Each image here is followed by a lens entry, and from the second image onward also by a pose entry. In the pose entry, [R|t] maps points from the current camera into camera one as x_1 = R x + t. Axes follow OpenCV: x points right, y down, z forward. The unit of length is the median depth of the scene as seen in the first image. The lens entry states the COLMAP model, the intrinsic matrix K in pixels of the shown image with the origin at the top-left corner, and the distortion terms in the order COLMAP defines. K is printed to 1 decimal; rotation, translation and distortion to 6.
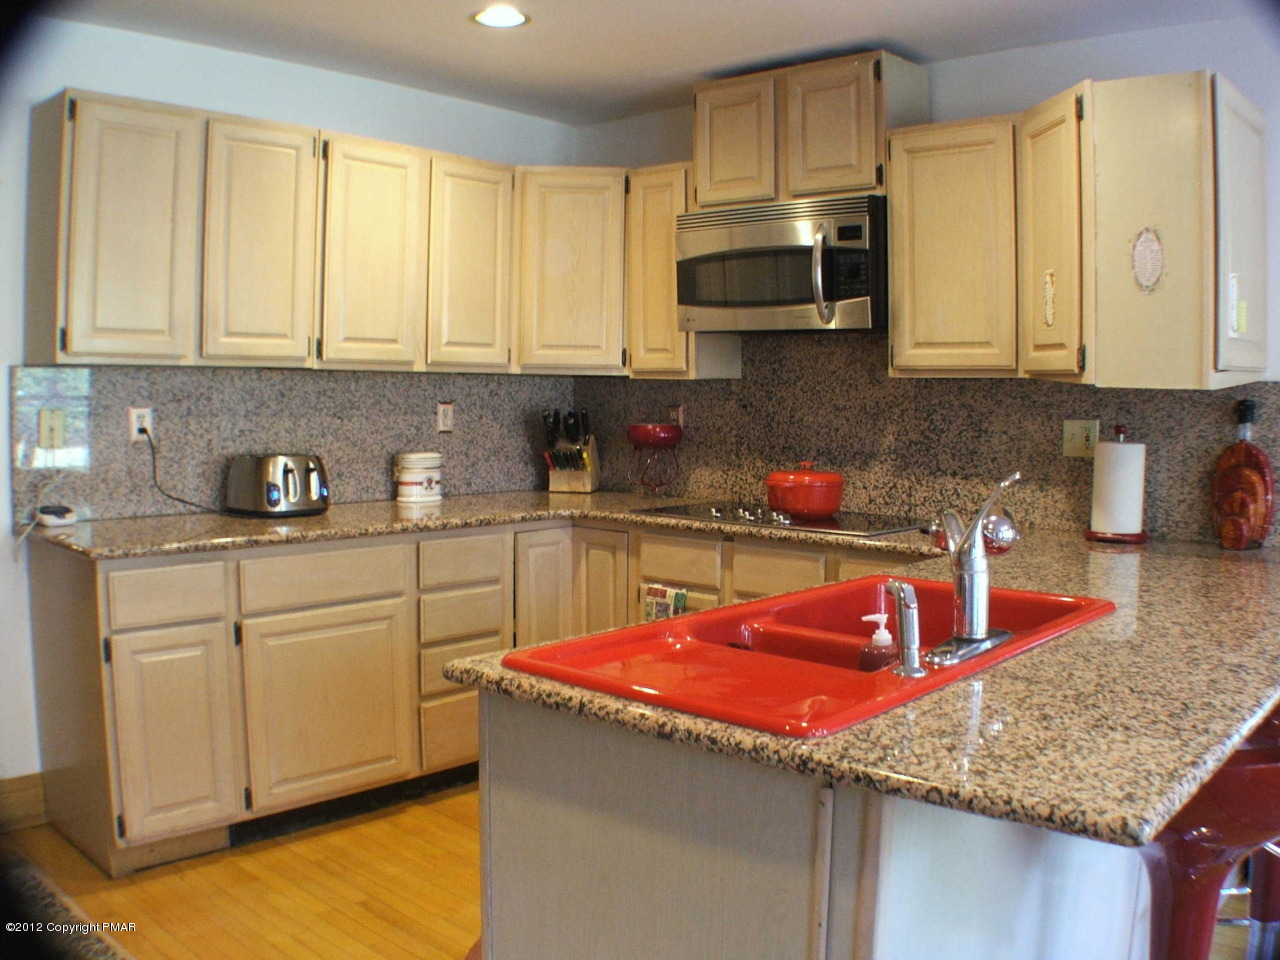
lens RADIAL K [[1152.5, 0, 663.3], [0, 1152.5, 475.7], [0, 0, 1]] dist [-0.282856, 0.141723]
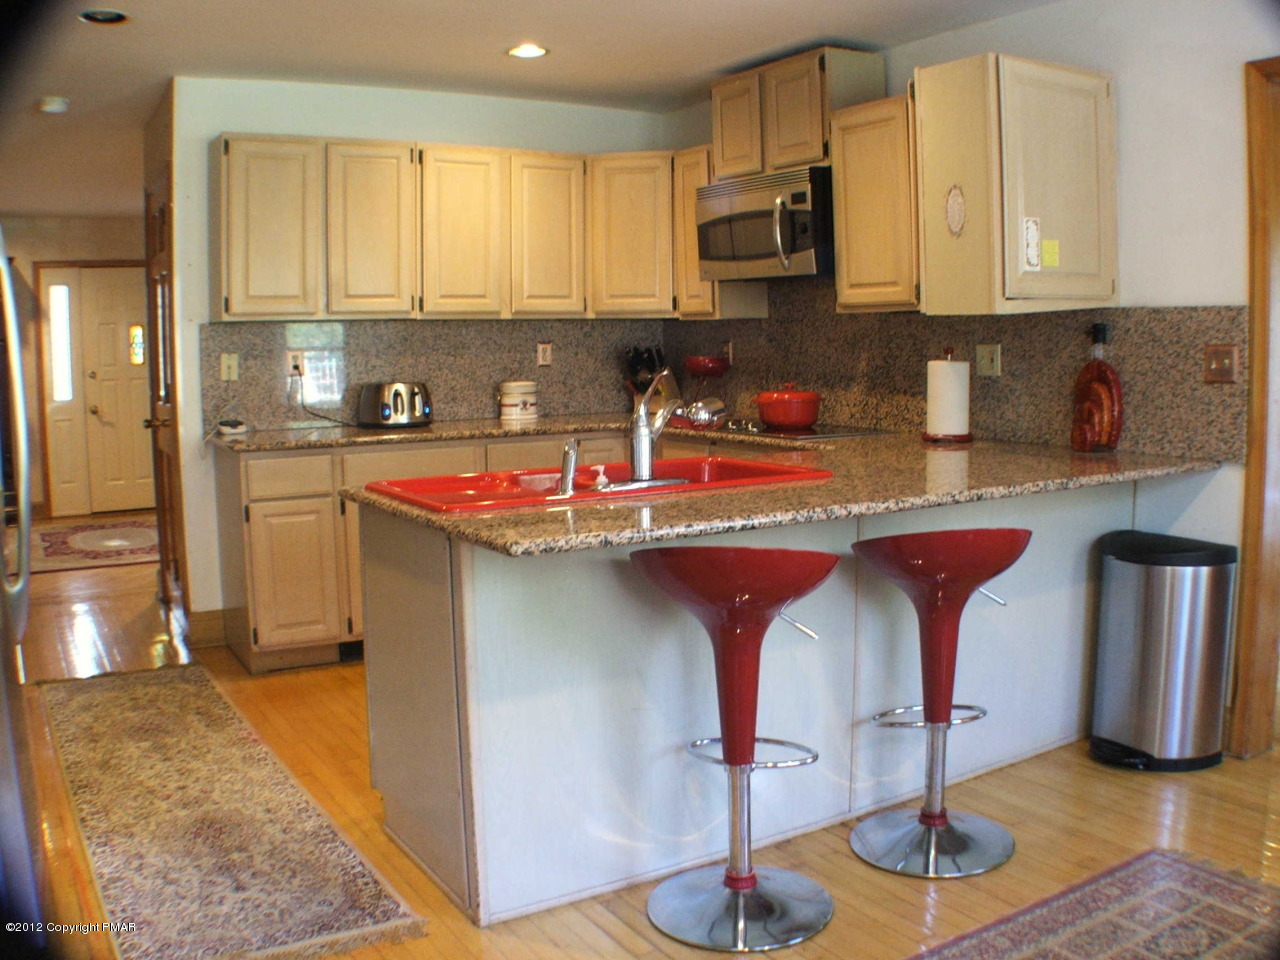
lens RADIAL K [[1152.5, 0, 663.3], [0, 1152.5, 475.7], [0, 0, 1]] dist [-0.282856, 0.141723]
pose [[0.959730, 0.010396, -0.280732, 0.355666], [0.002484, 0.998962, 0.045484, 0.031867], [0.280914, -0.044349, 0.958708, -0.236230]]
